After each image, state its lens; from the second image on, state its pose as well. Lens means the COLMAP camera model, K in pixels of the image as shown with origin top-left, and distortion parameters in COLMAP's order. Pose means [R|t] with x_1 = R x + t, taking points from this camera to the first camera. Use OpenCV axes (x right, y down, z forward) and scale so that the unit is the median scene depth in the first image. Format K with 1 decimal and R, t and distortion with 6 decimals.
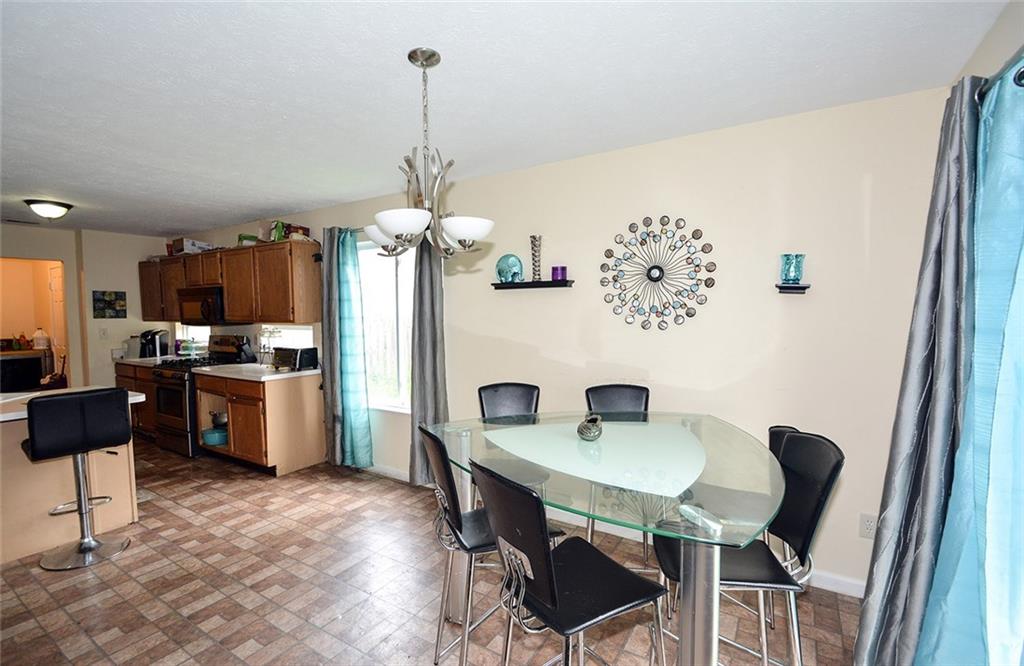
lens RADIAL K [[457.7, 0, 511.2], [0, 457.7, 335.7], [0, 0, 1]] dist [0.003435, -0.013780]
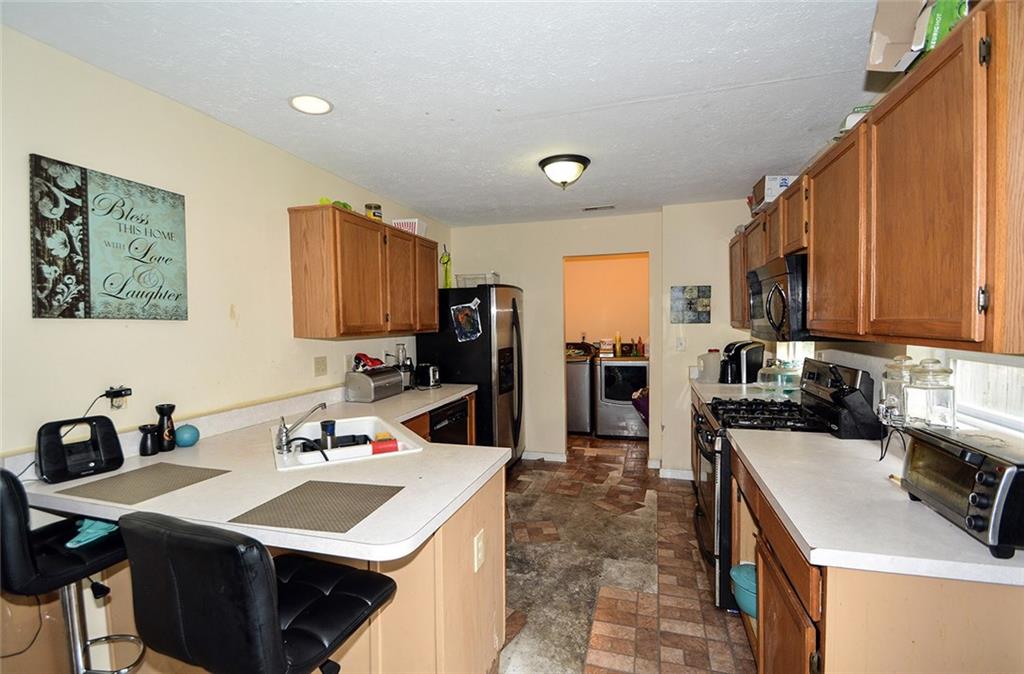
lens RADIAL K [[467.5, 0, 508.6], [0, 467.5, 340.1], [0, 0, 1]] dist [0.002283, -0.008837]
pose [[0.253489, 0.042169, -0.966419, -0.315324], [-0.039949, 0.998653, 0.033097, -0.033140], [0.966513, 0.030218, 0.254832, 0.718664]]
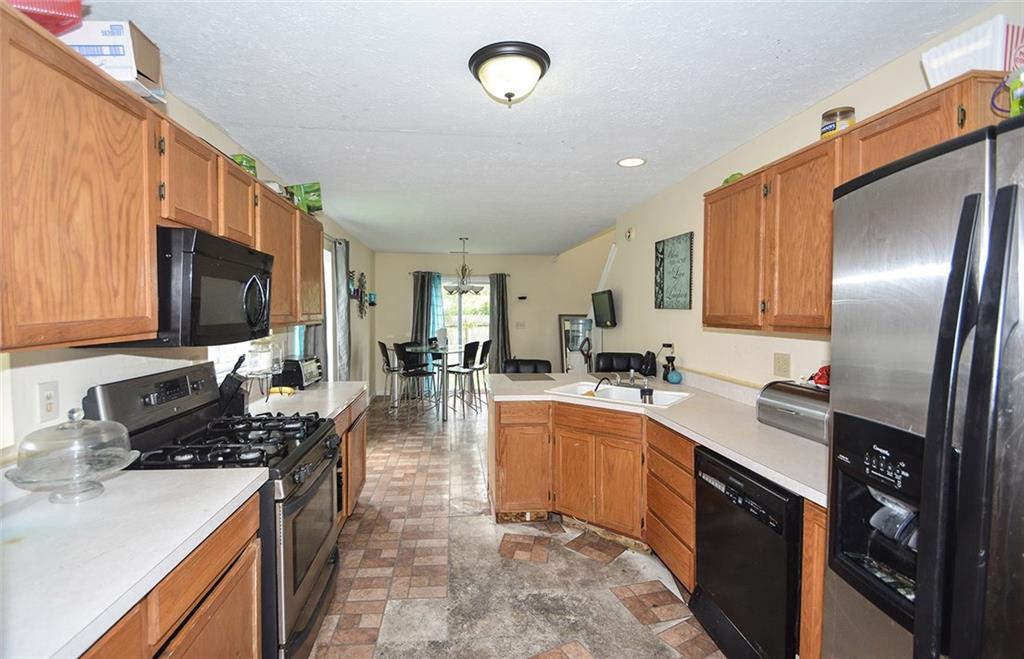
lens RADIAL K [[458.0, 0, 484.2], [0, 458.0, 324.9], [0, 0, 1]] dist [0.000279, -0.000633]
pose [[-0.581321, -0.017301, 0.813491, -1.351323], [0.046789, 0.997409, 0.054647, -0.057909], [-0.812328, 0.069830, -0.579005, 1.270388]]
